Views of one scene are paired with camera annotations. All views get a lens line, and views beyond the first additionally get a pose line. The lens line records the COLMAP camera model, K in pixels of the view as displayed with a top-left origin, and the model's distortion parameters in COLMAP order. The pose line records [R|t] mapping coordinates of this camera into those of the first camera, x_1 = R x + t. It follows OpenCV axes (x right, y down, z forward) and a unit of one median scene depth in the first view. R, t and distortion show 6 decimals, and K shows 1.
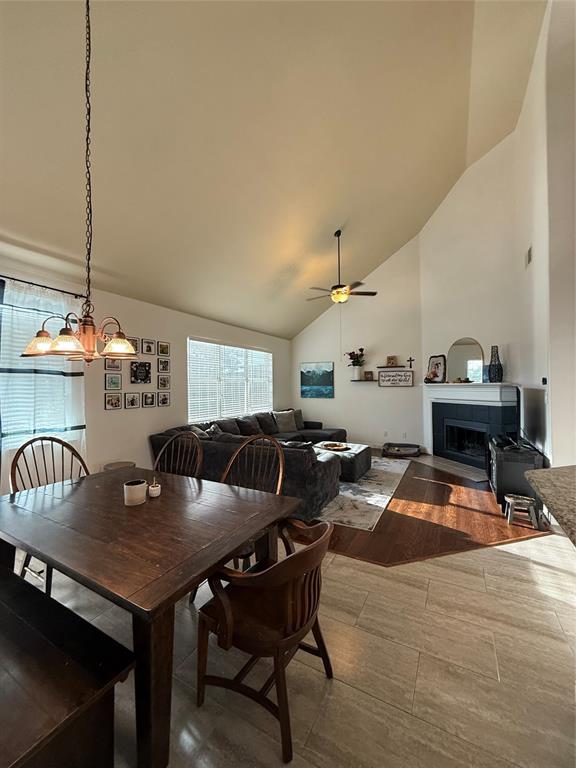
lens RADIAL K [[307.9, 0, 288.4], [0, 307.9, 382.7], [0, 0, 1]] dist [-0.000647, 0.000557]
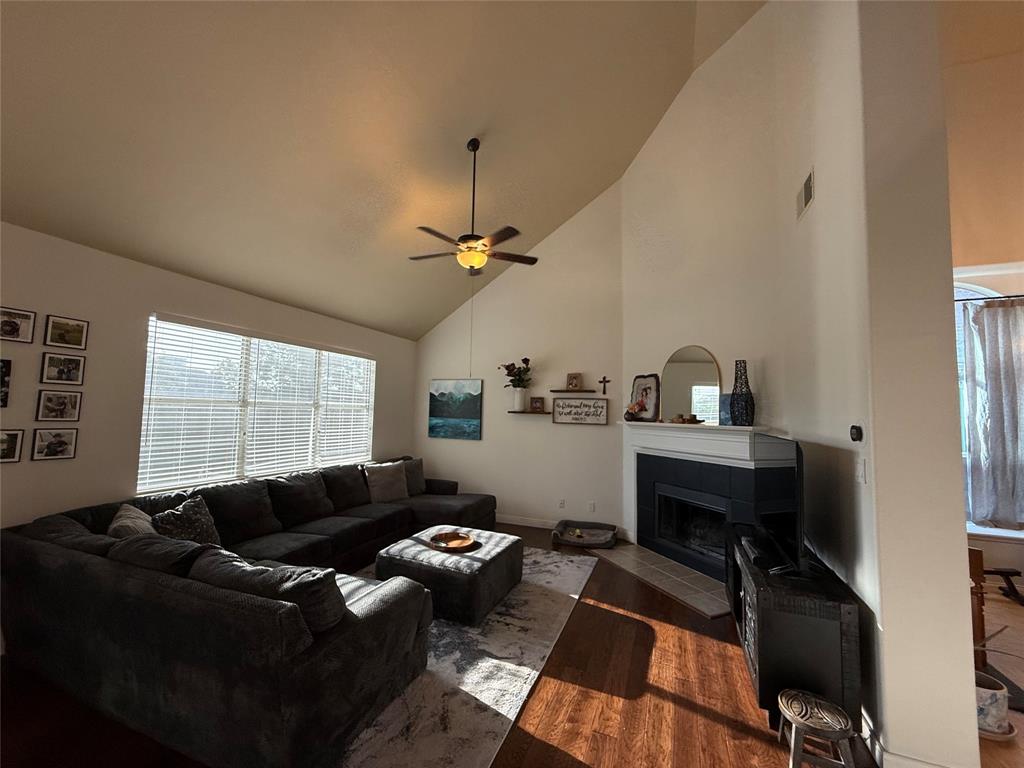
lens RADIAL K [[410.5, 0, 511.1], [0, 410.5, 384.6], [0, 0, 1]] dist [-0.000647, 0.000557]
pose [[0.992676, 0.038588, 0.114481, 0.214228], [-0.031813, 0.997666, -0.060426, -0.020744], [-0.116546, 0.056342, 0.991586, 0.388781]]
